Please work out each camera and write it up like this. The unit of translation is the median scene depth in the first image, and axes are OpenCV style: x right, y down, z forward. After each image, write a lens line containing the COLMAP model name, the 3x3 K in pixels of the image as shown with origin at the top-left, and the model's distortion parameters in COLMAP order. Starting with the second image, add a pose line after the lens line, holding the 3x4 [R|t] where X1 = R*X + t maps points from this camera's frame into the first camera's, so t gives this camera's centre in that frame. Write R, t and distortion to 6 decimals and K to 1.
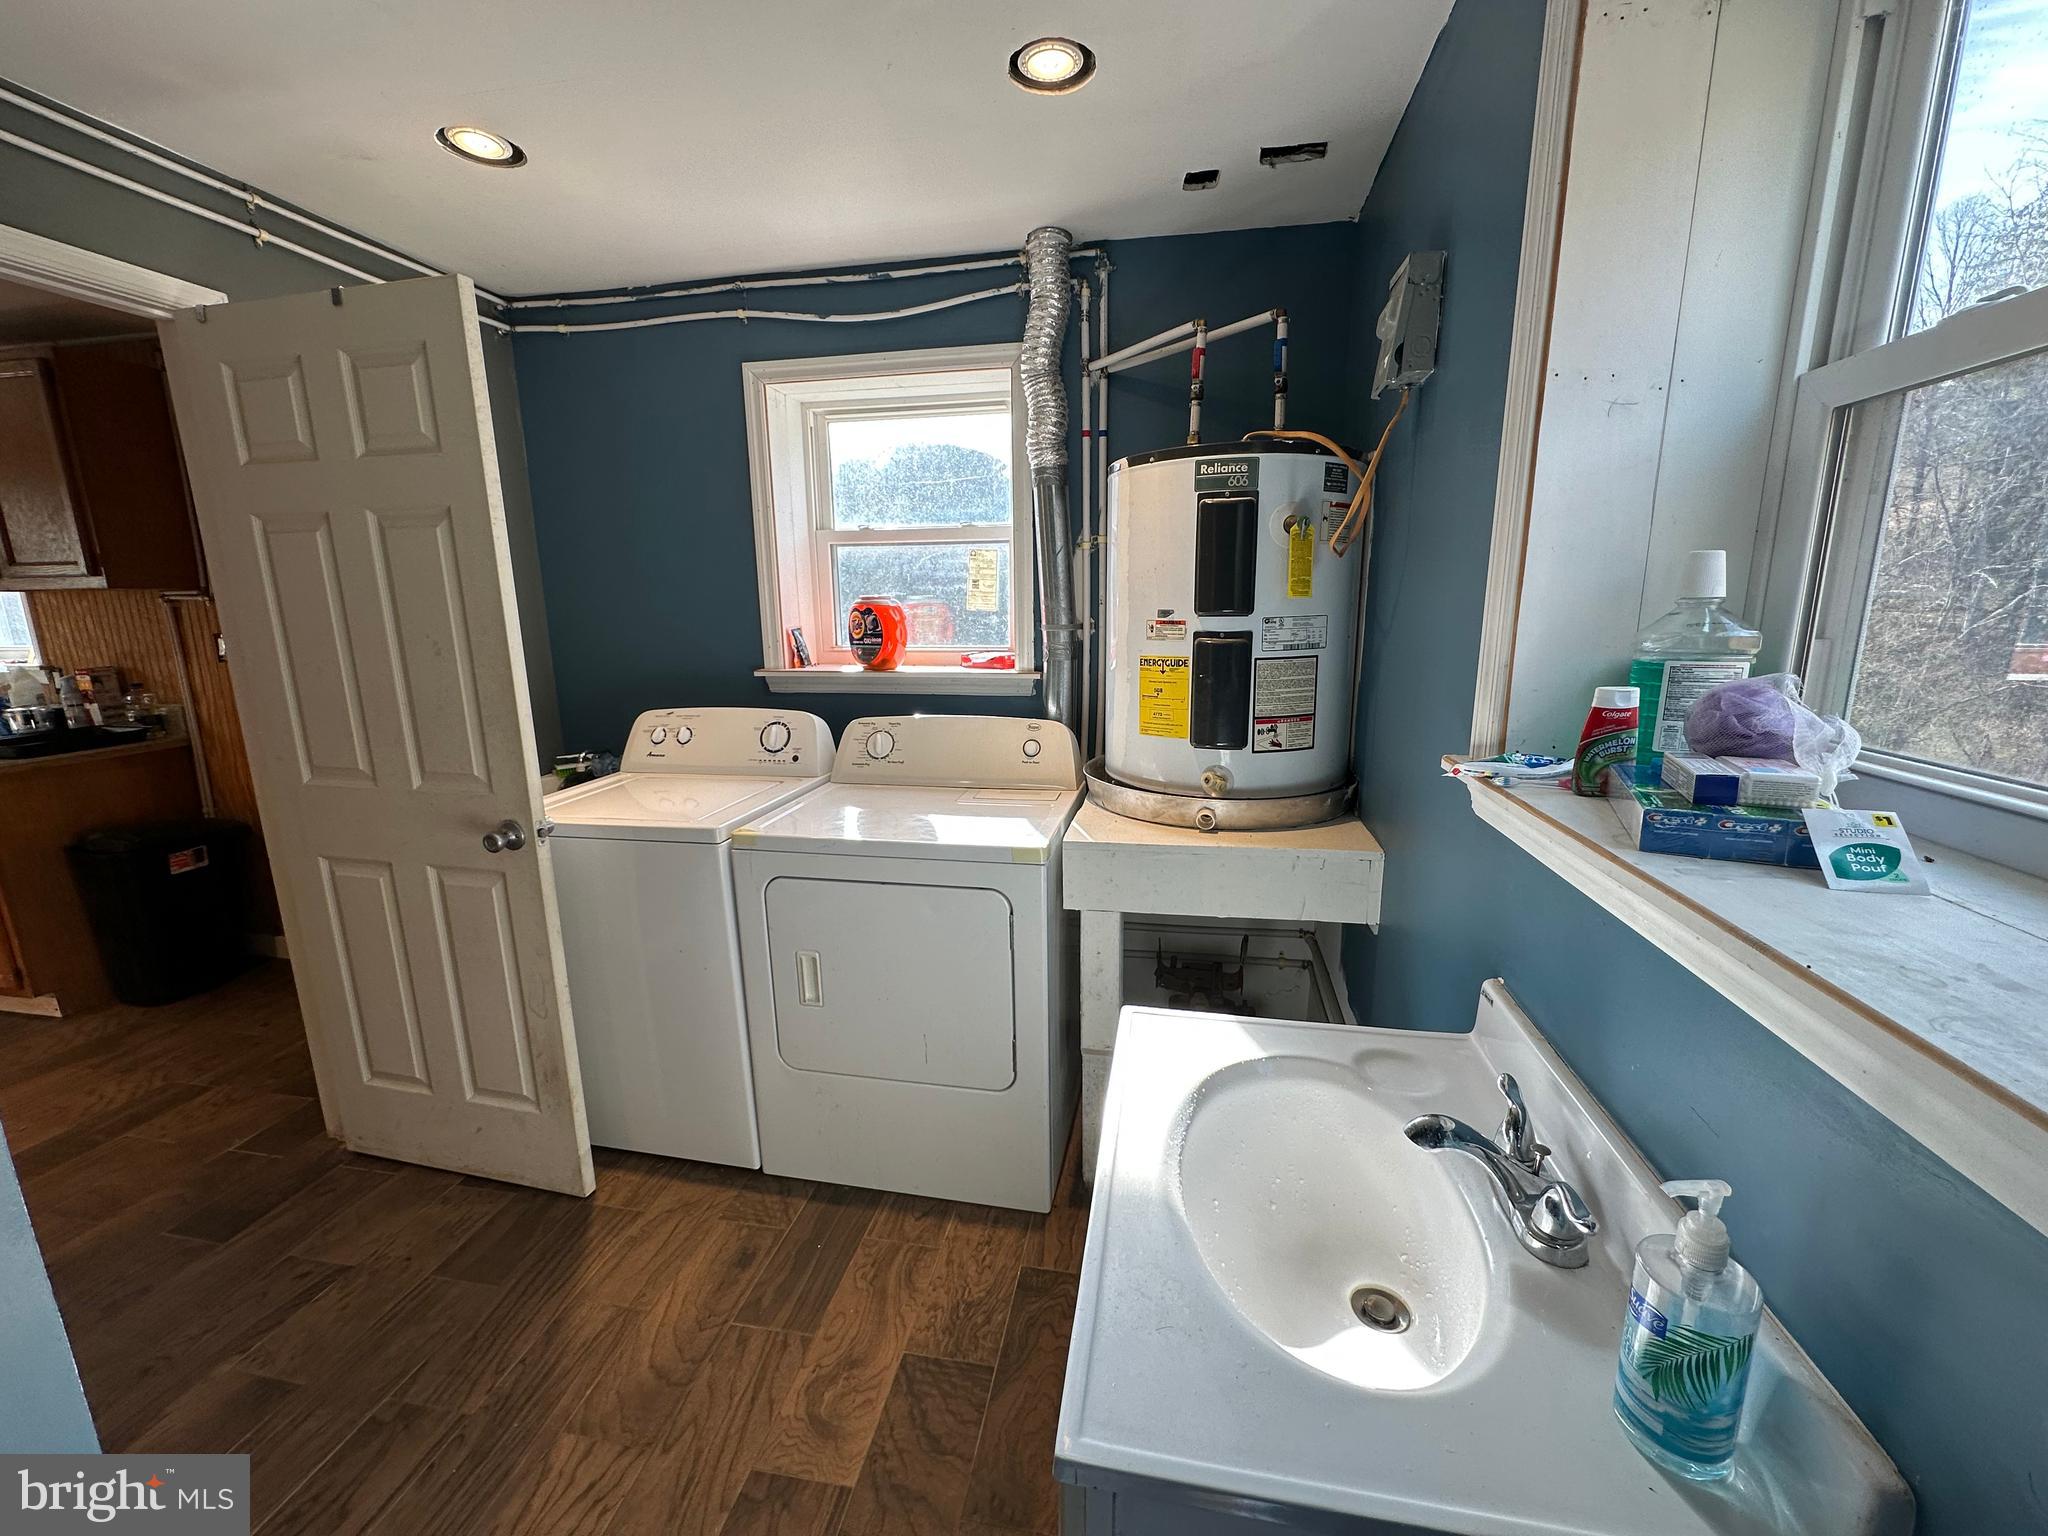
lens RADIAL K [[813.0, 0, 1027.8], [0, 813.0, 767.5], [0, 0, 1]] dist [-0.001284, -0.000153]
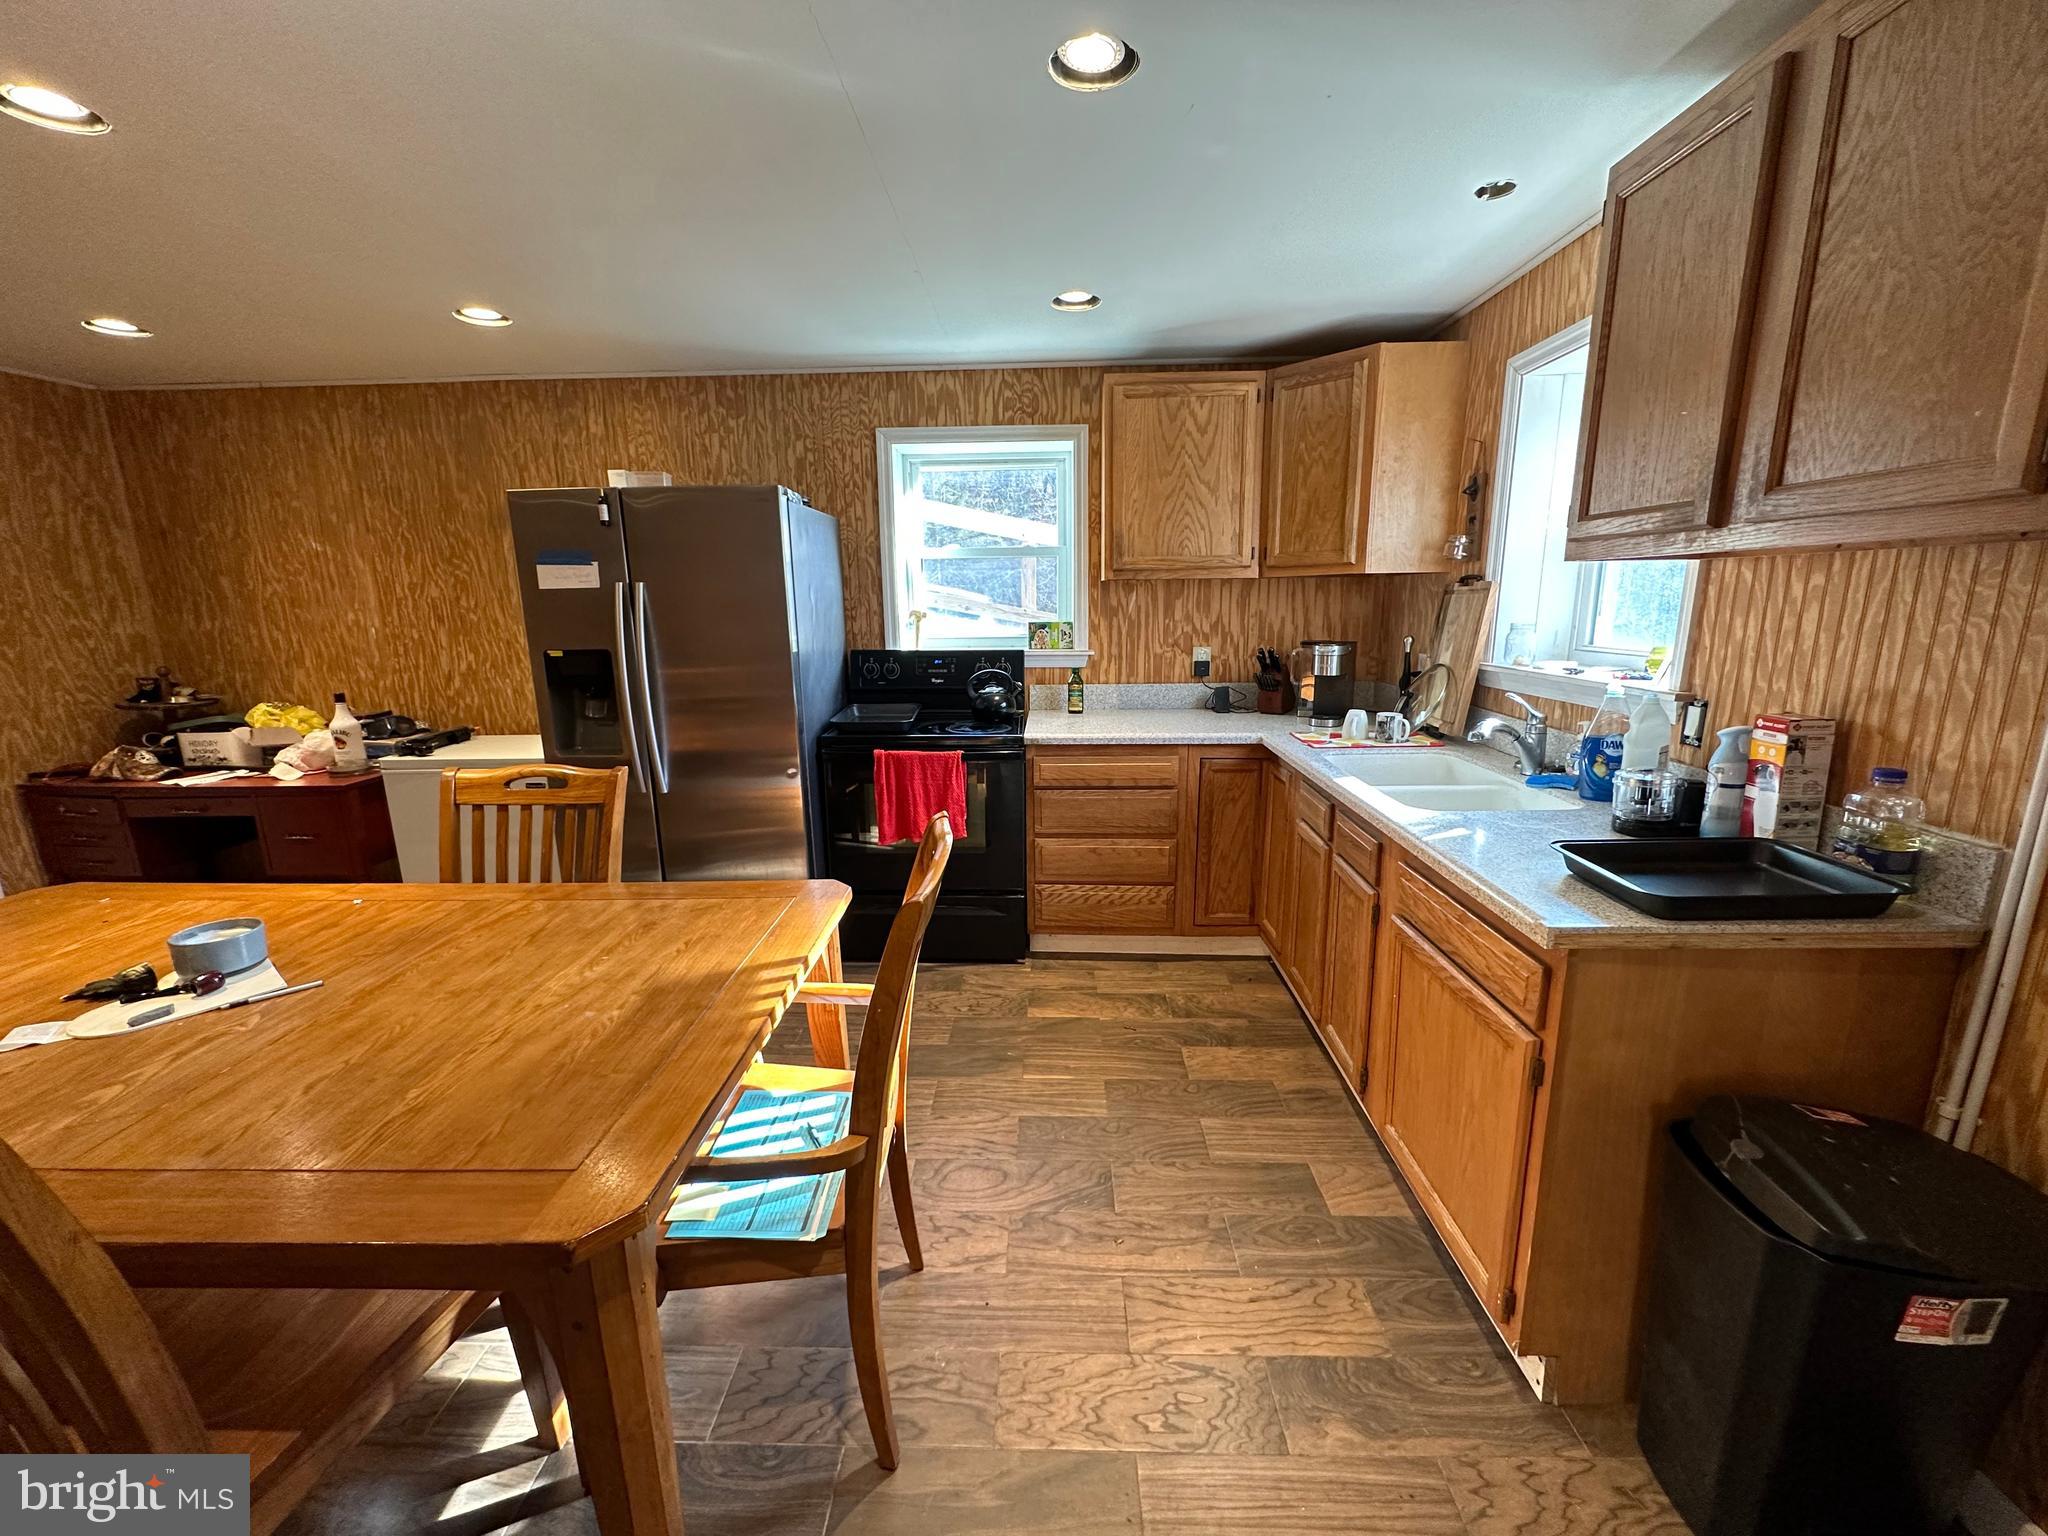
lens RADIAL K [[813.0, 0, 1027.8], [0, 813.0, 767.5], [0, 0, 1]] dist [-0.001284, -0.000153]
pose [[0.163489, 0.216064, -0.962594, -0.764547], [-0.188381, 0.964606, 0.184521, -0.097829], [0.968393, 0.151167, 0.198405, 0.480176]]
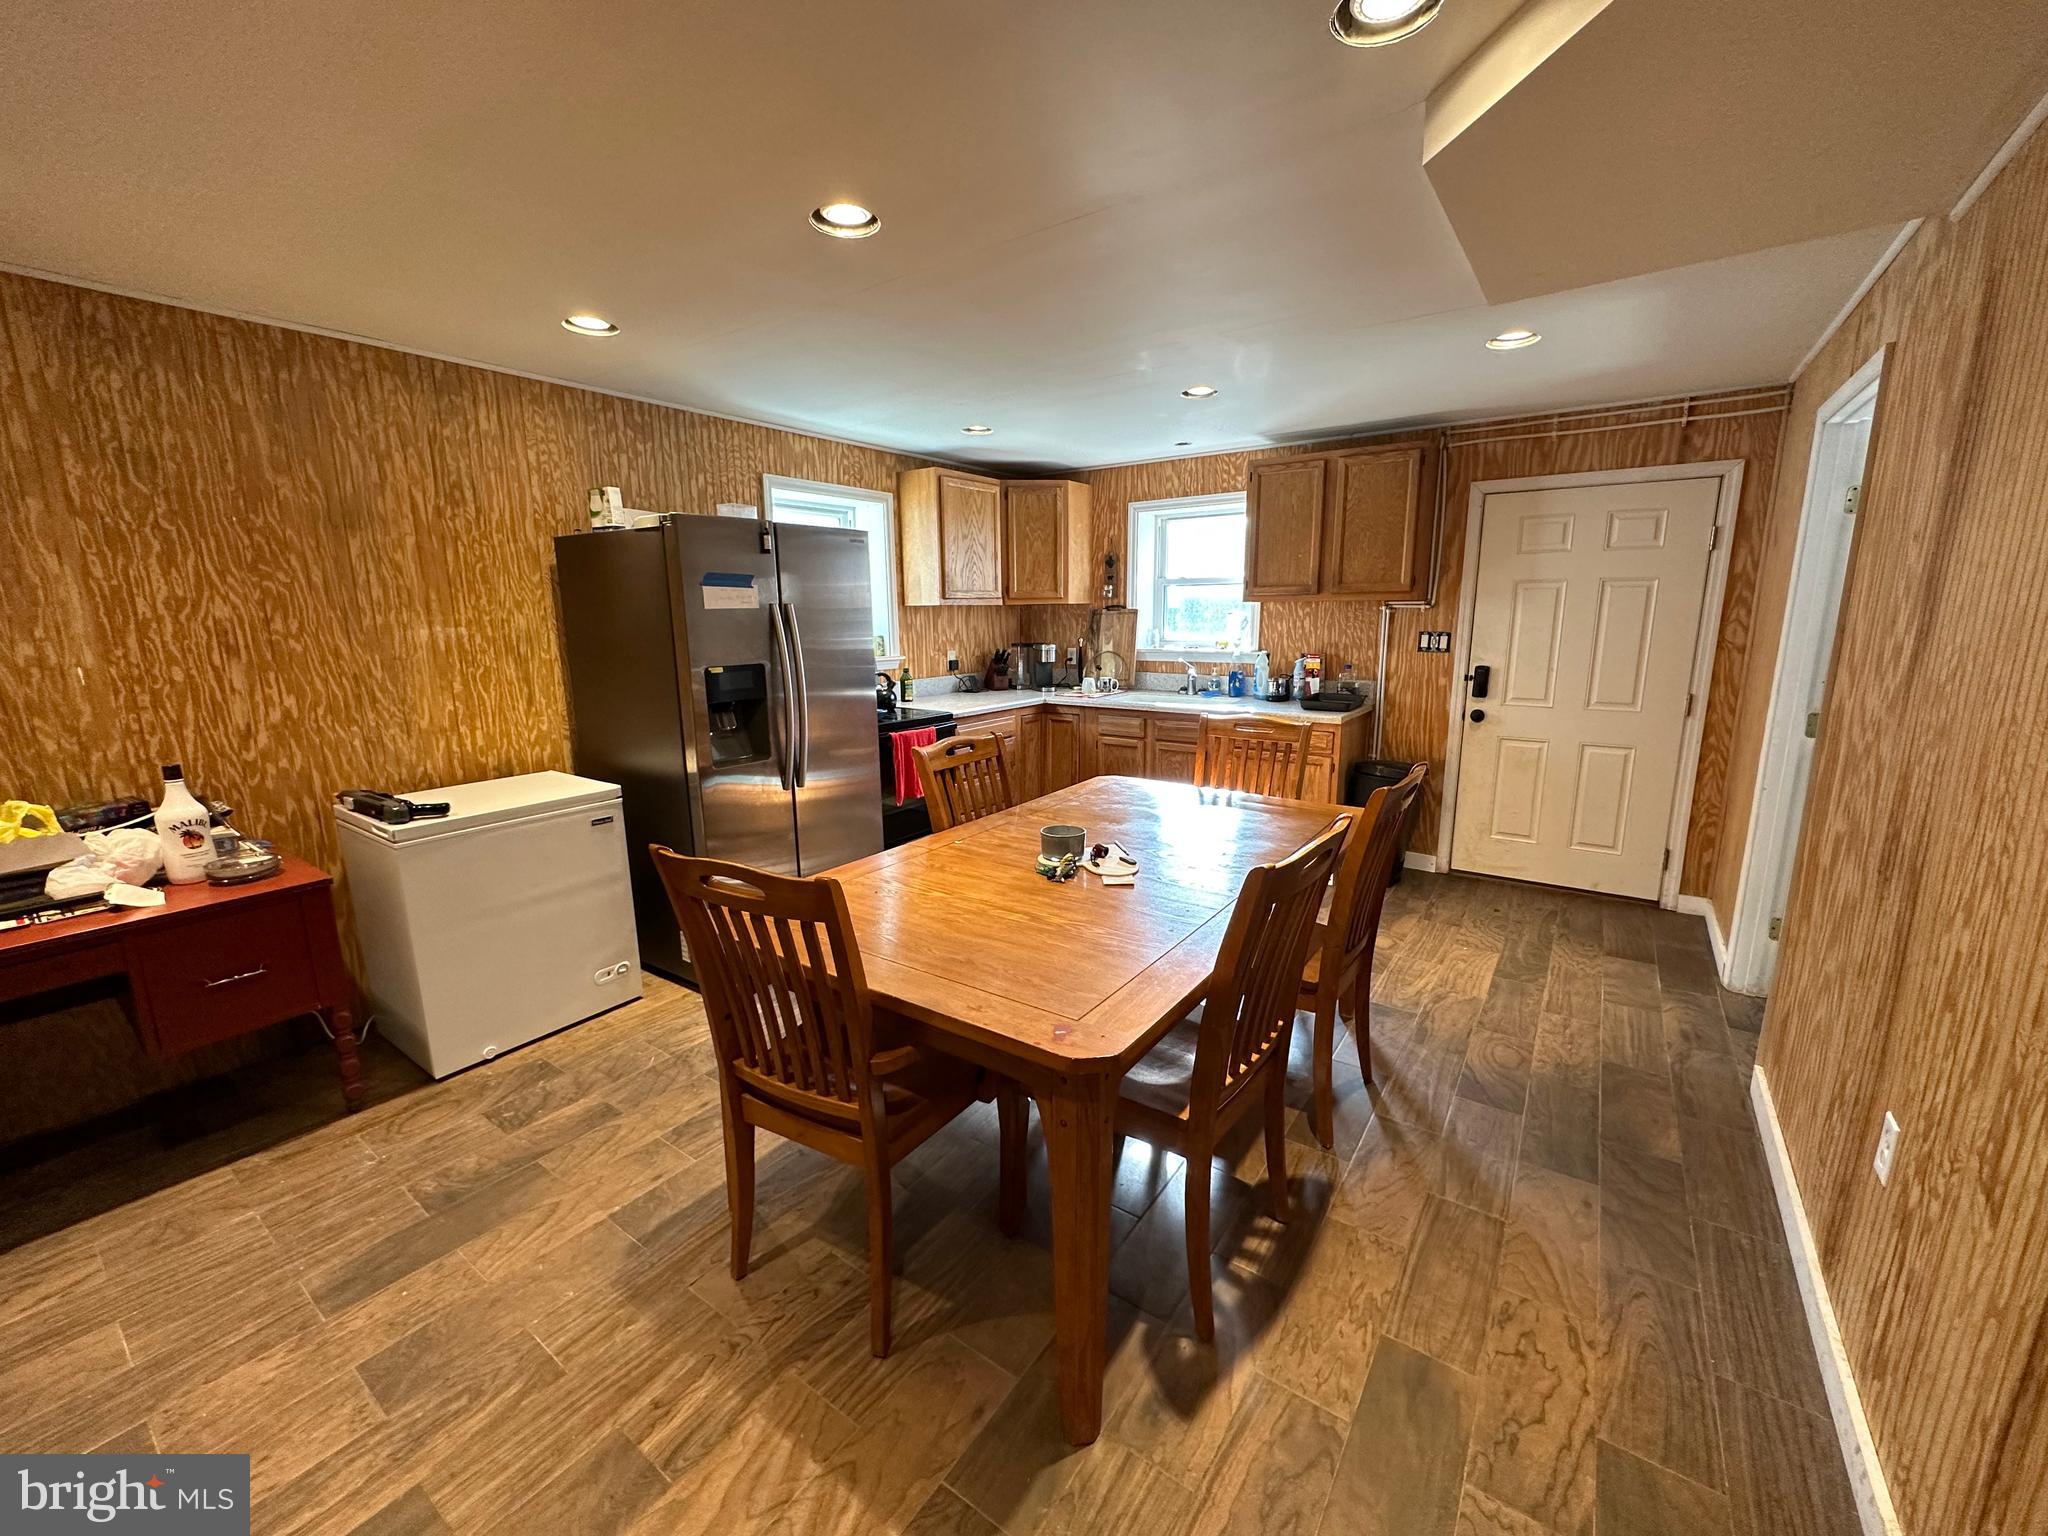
lens RADIAL K [[813.0, 0, 1027.8], [0, 813.0, 767.5], [0, 0, 1]] dist [-0.001284, -0.000153]
pose [[0.912679, 0.083507, -0.400054, -1.019946], [-0.085582, 0.996250, 0.012710, 0.109223], [0.399615, 0.022637, 0.916403, -0.557763]]
